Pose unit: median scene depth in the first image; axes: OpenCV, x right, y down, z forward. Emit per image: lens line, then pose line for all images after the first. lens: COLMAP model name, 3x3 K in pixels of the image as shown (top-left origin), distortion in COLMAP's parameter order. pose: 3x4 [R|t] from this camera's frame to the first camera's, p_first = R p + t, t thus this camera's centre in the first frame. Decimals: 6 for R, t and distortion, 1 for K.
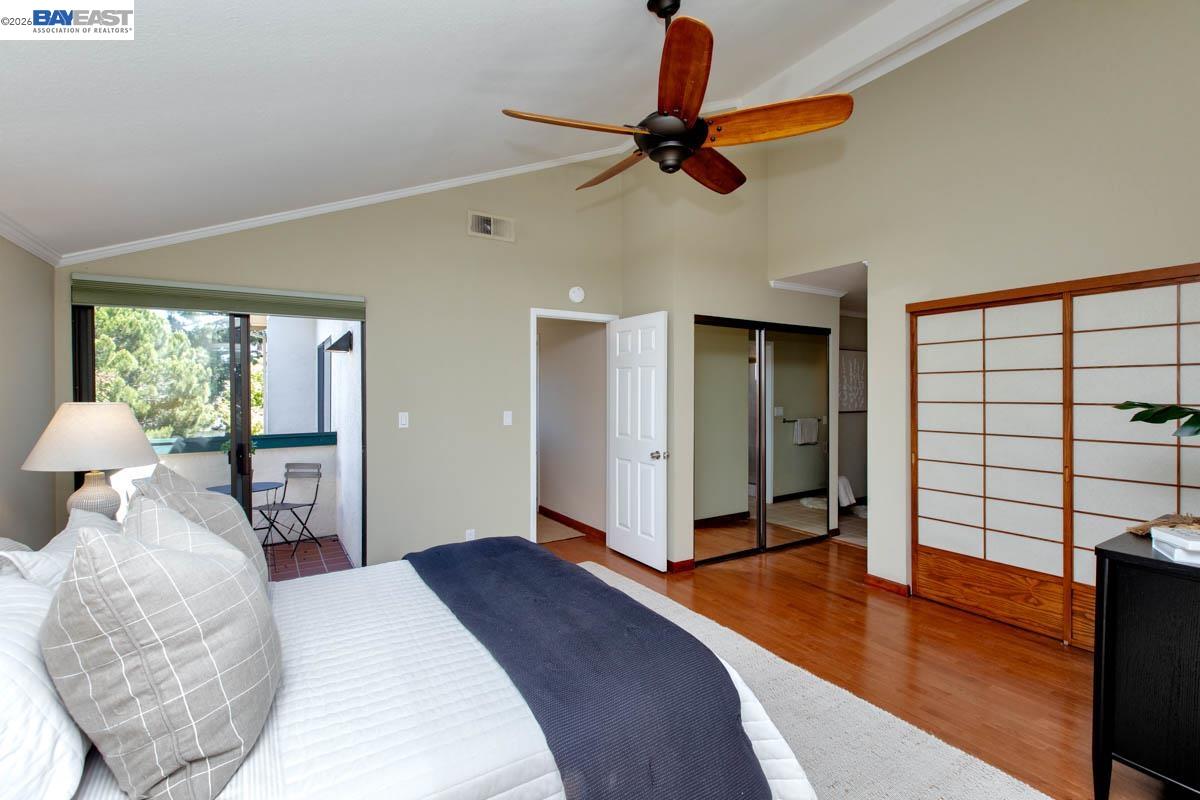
lens RADIAL K [[542.6, 0, 601.8], [0, 542.6, 394.2], [0, 0, 1]] dist [0.001353, 0.000206]
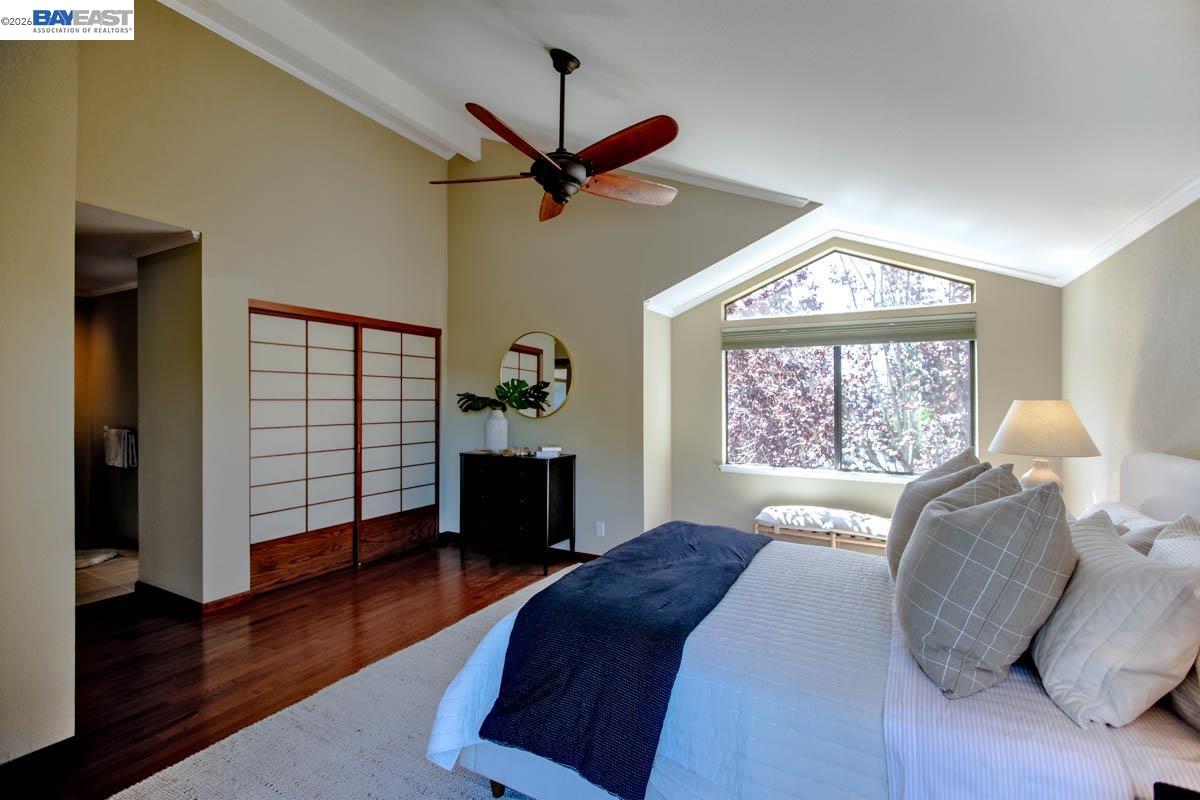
lens RADIAL K [[542.6, 0, 597.7], [0, 542.6, 397.2], [0, 0, 1]] dist [0.001353, 0.000206]
pose [[-0.499721, -0.003875, 0.866178, -0.643813], [-0.003853, 0.999990, 0.002251, 0.004321], [-0.866178, -0.002213, -0.499731, 1.047321]]
